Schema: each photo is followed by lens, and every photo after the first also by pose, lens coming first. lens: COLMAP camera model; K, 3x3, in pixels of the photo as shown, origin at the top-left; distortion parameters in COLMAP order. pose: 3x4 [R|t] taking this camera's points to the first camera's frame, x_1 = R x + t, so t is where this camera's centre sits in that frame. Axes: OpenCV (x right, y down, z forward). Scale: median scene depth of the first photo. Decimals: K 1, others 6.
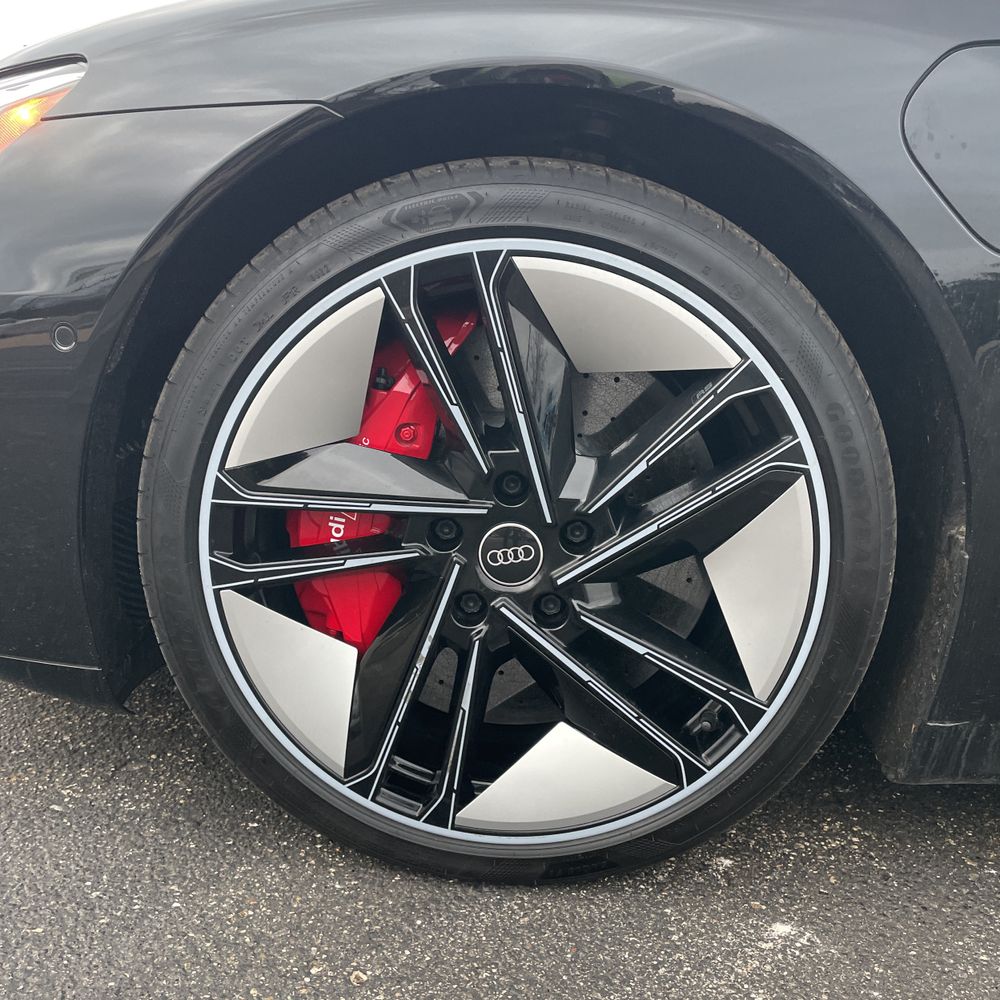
lens RADIAL K [[1013.4, 0, 500.0], [0, 1013.4, 500.0], [0, 0, 1]] dist [0.081638, -0.114340]
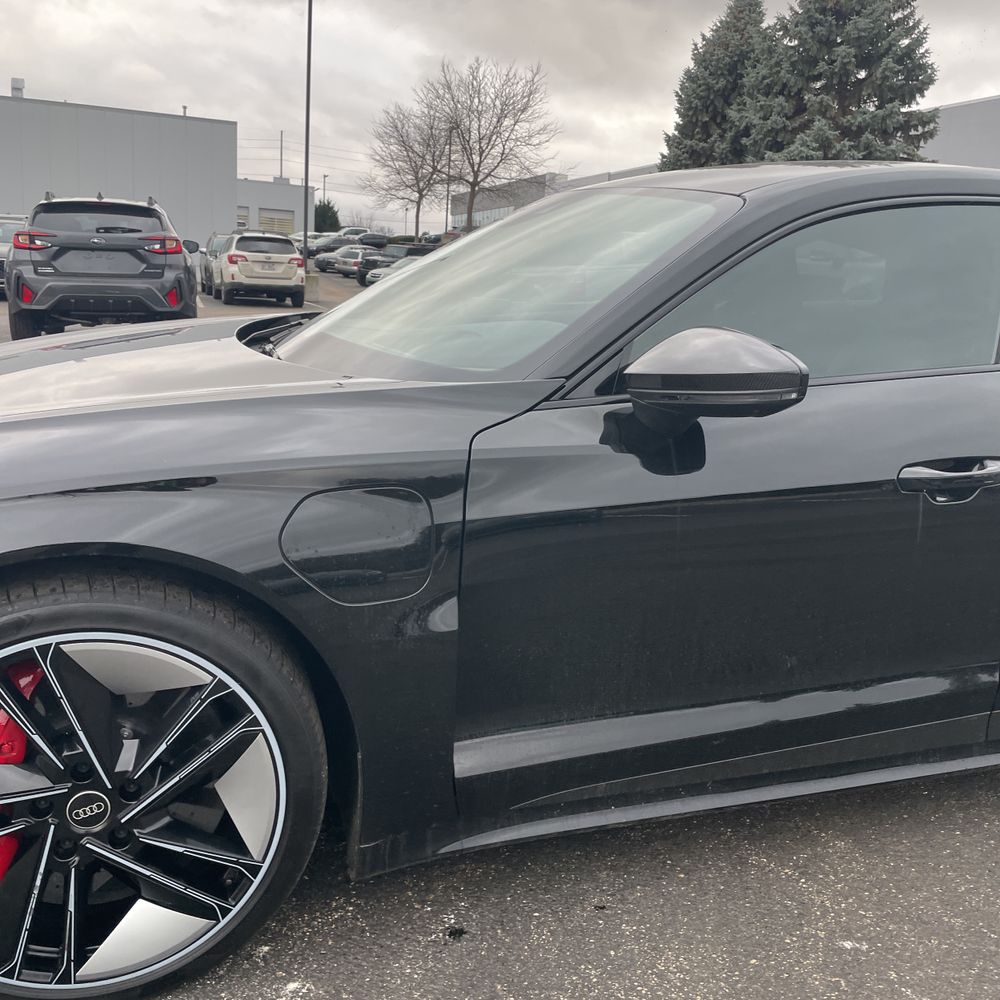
lens RADIAL K [[1013.4, 0, 500.0], [0, 1013.4, 500.0], [0, 0, 1]] dist [0.081638, -0.114340]
pose [[0.942480, -0.130017, 0.307940, 0.186183], [0.125294, 0.991497, 0.035152, -0.403934], [-0.309892, 0.005453, 0.950756, -0.738428]]
